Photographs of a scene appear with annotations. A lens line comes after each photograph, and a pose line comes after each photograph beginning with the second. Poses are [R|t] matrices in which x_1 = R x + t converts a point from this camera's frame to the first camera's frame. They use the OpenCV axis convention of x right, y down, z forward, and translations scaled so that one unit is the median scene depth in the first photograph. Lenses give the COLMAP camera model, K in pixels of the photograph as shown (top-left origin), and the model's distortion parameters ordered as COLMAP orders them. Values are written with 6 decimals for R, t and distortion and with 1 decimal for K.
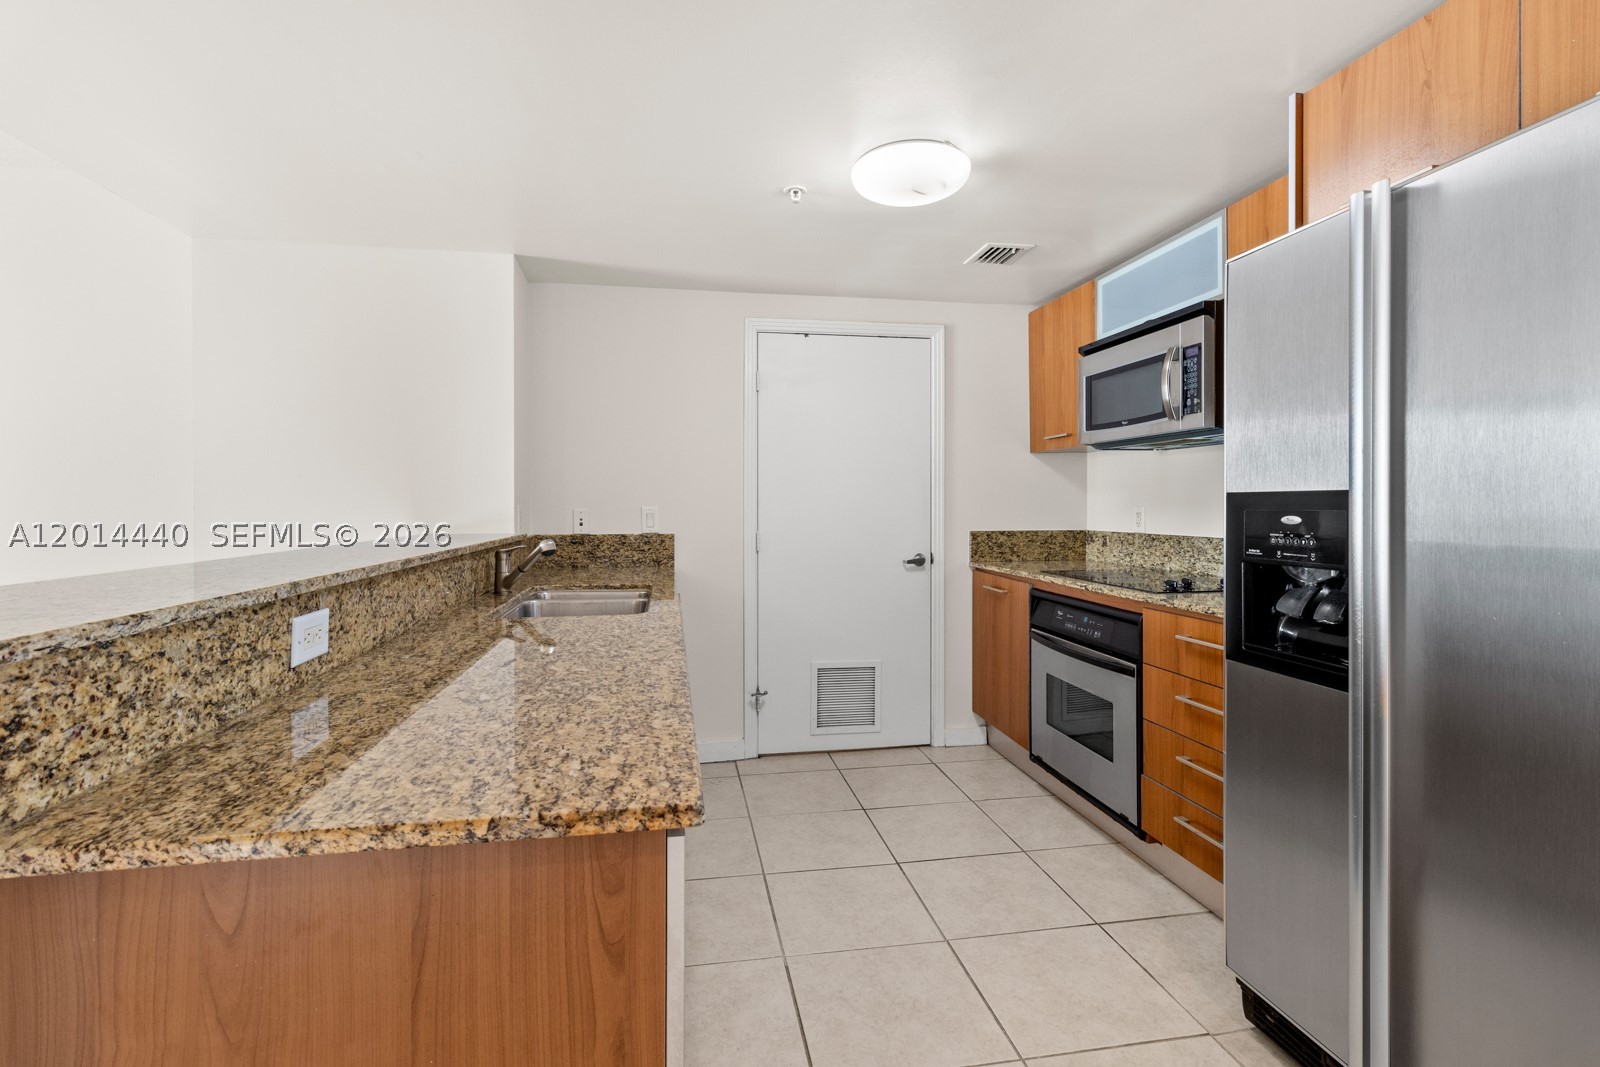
lens RADIAL K [[745.3, 0, 796.7], [0, 745.3, 506.6], [0, 0, 1]] dist [0.002563, 0.000227]
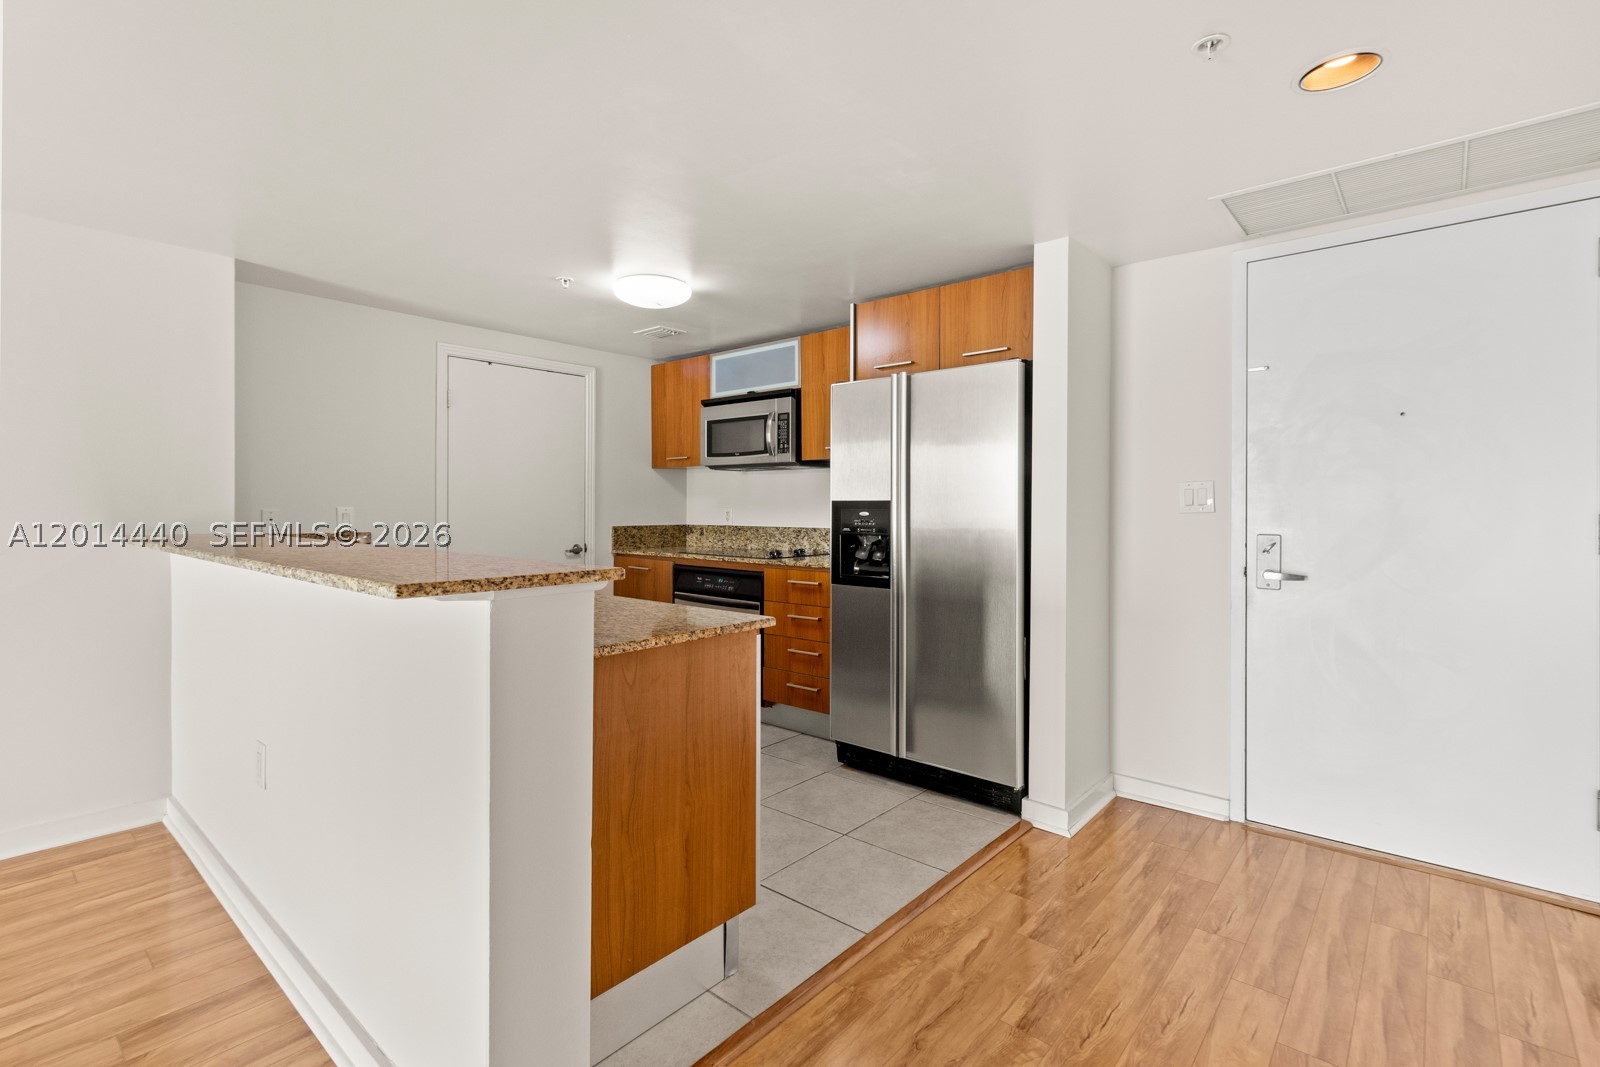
lens RADIAL K [[745.3, 0, 789.6], [0, 745.3, 506.3], [0, 0, 1]] dist [0.002563, 0.000227]
pose [[0.778671, 0.003997, 0.627419, -0.526591], [-0.002476, 0.999991, -0.003297, 0.002236], [-0.627427, 0.001014, 0.778675, -0.332379]]
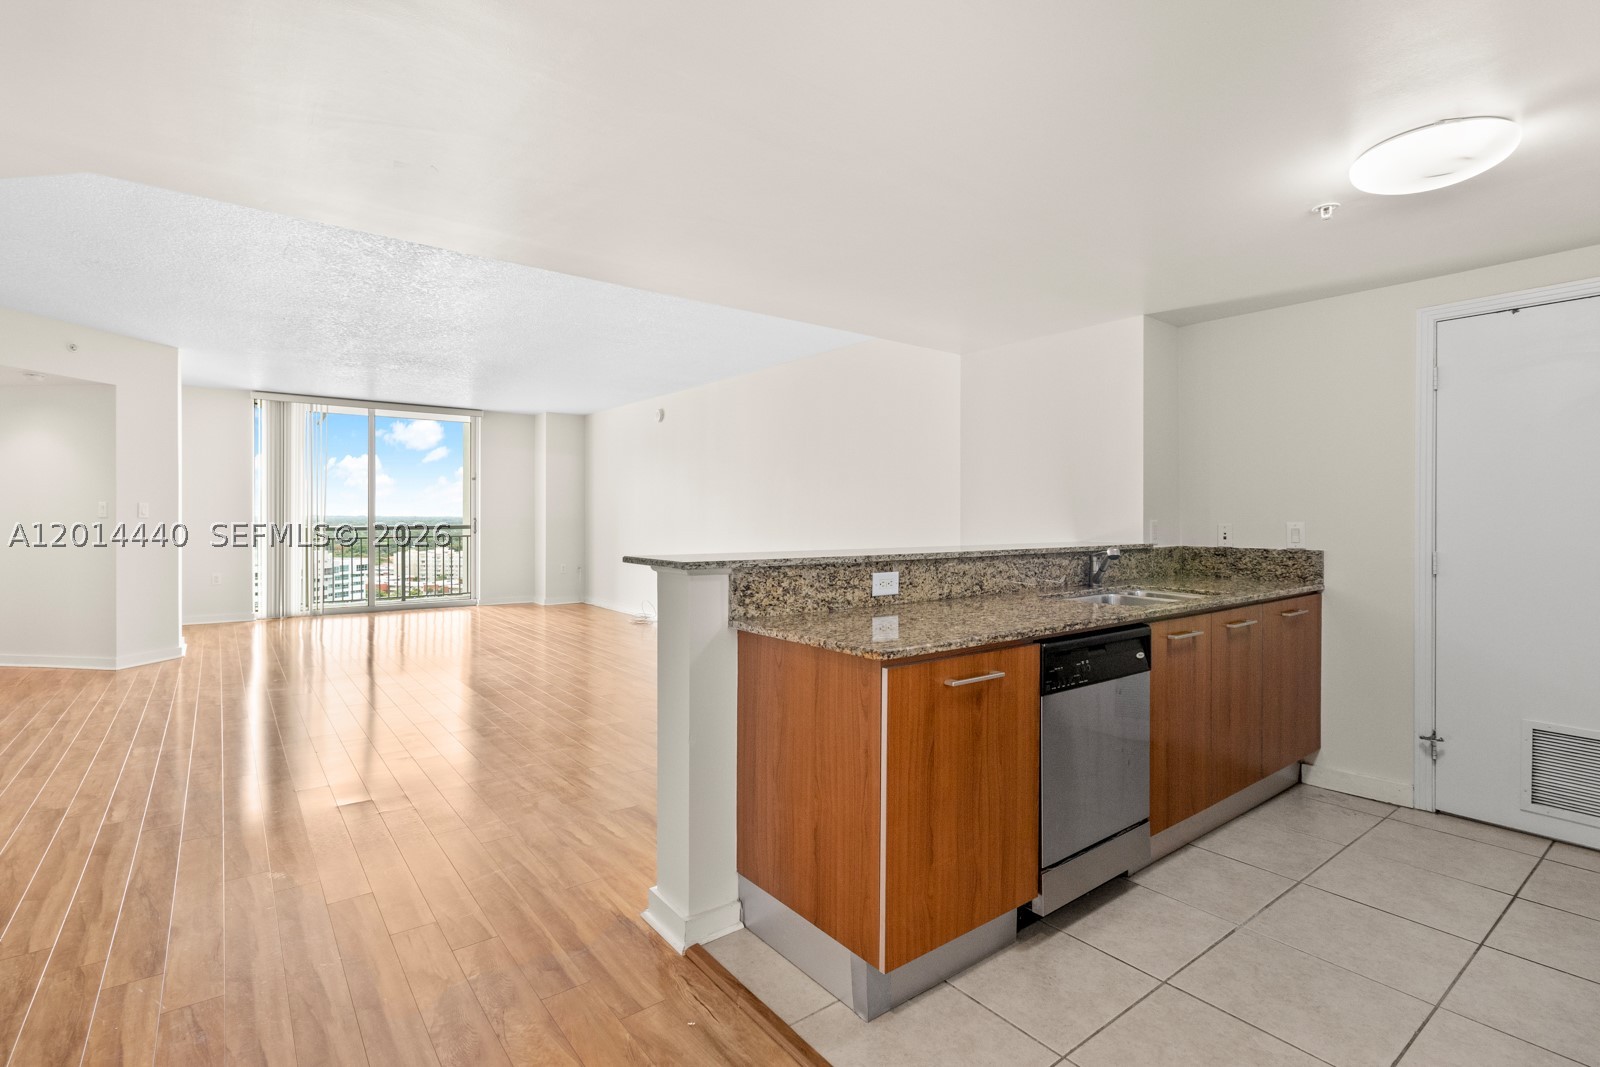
lens RADIAL K [[745.3, 0, 797.6], [0, 745.3, 523.2], [0, 0, 1]] dist [0.002563, 0.000227]
pose [[0.470801, 0.009507, -0.882188, 0.528120], [-0.005937, 0.999953, 0.007608, -0.003271], [0.882220, 0.001656, 0.470835, -0.090976]]
